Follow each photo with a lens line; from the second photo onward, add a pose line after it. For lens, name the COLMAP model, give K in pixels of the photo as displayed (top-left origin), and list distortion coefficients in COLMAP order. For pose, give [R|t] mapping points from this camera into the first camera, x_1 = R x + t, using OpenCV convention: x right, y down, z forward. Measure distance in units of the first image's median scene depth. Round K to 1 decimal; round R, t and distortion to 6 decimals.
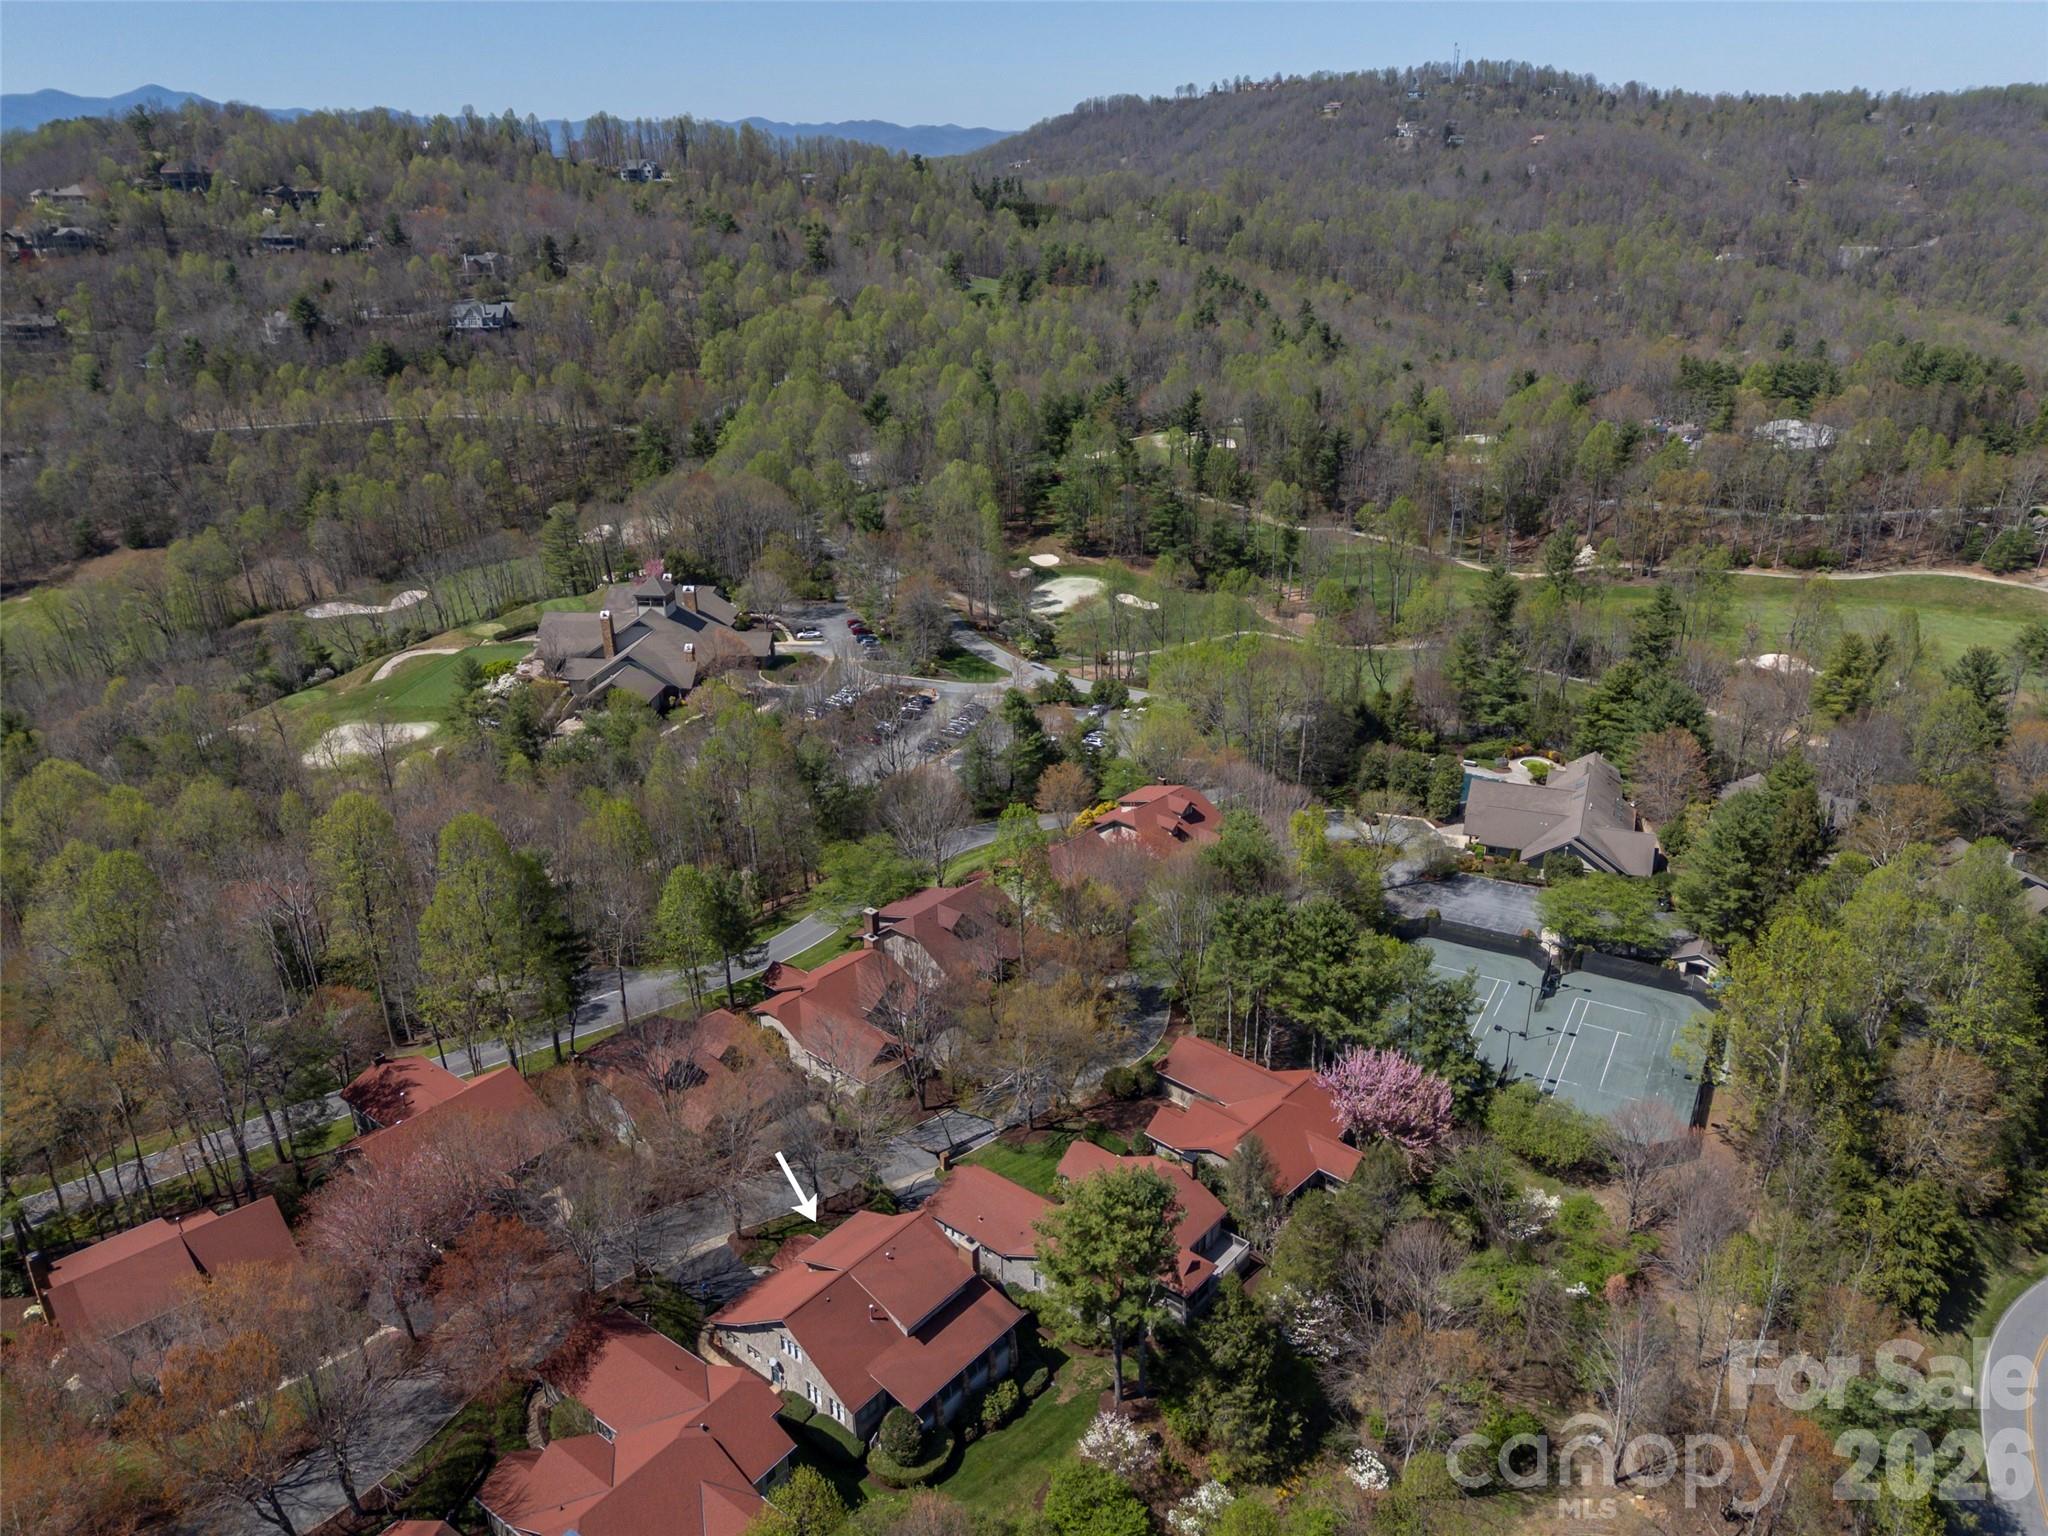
lens RADIAL K [[1503.7, 0, 1014.9], [0, 1503.7, 763.2], [0, 0, 1]] dist [0.077957, -0.089490]
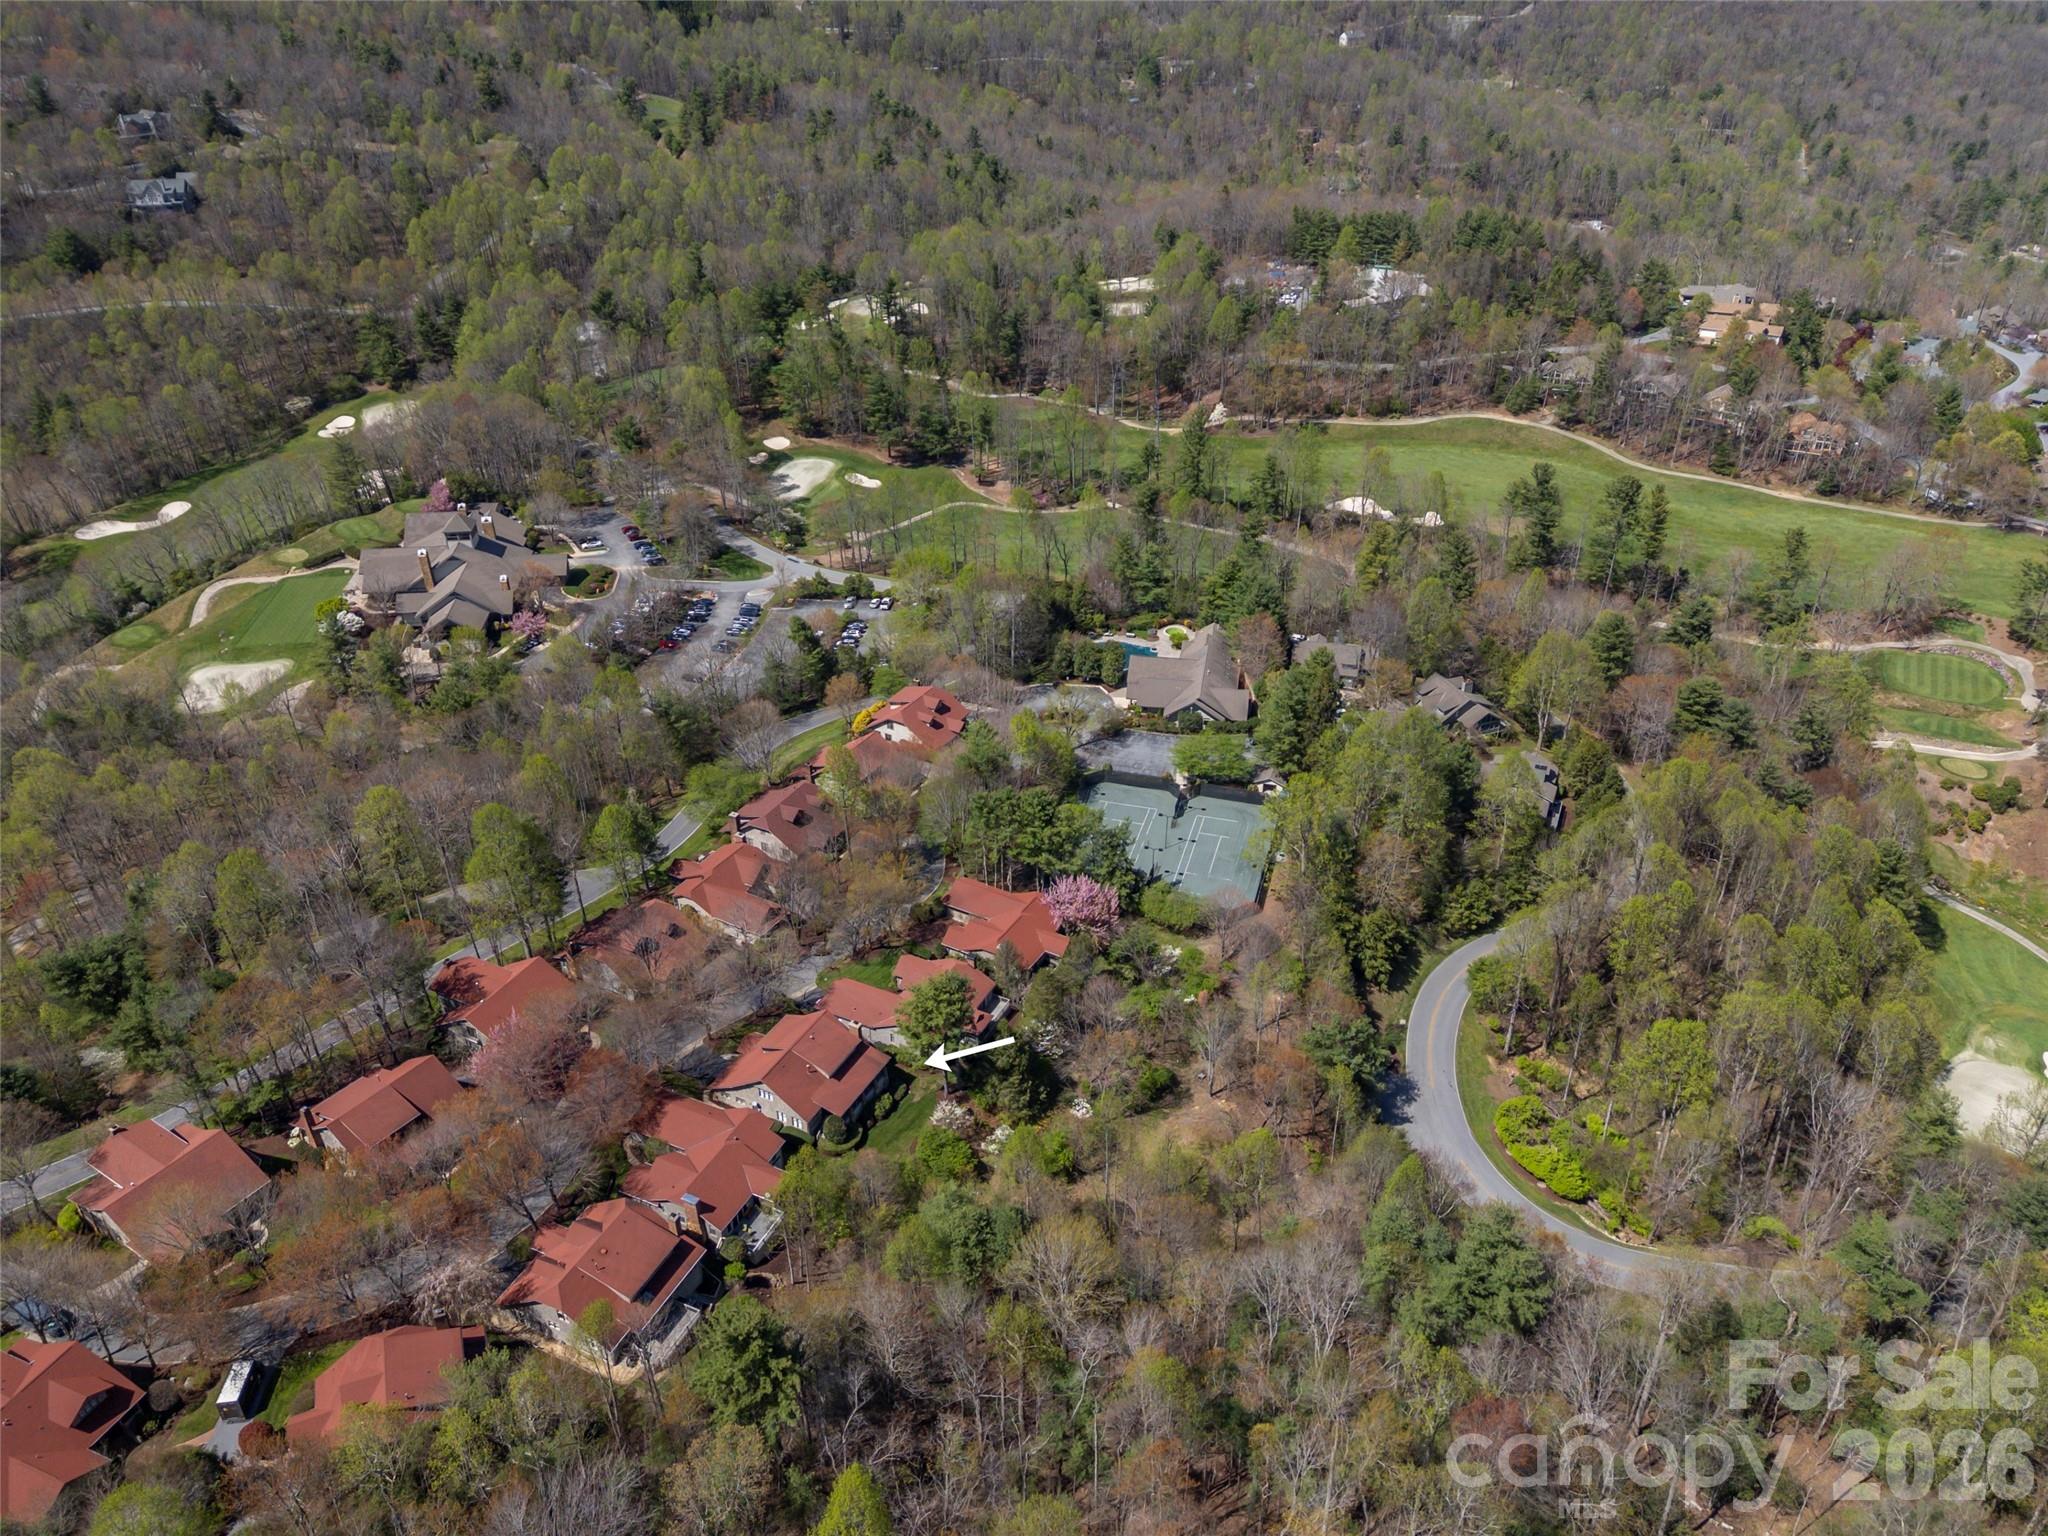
lens RADIAL K [[1503.7, 0, 1014.9], [0, 1503.7, 763.2], [0, 0, 1]] dist [0.077957, -0.089490]
pose [[0.977599, -0.109600, 0.179690, -0.085166], [0.079252, 0.982572, 0.168141, -0.170376], [-0.194987, -0.150133, 0.969247, -0.449660]]
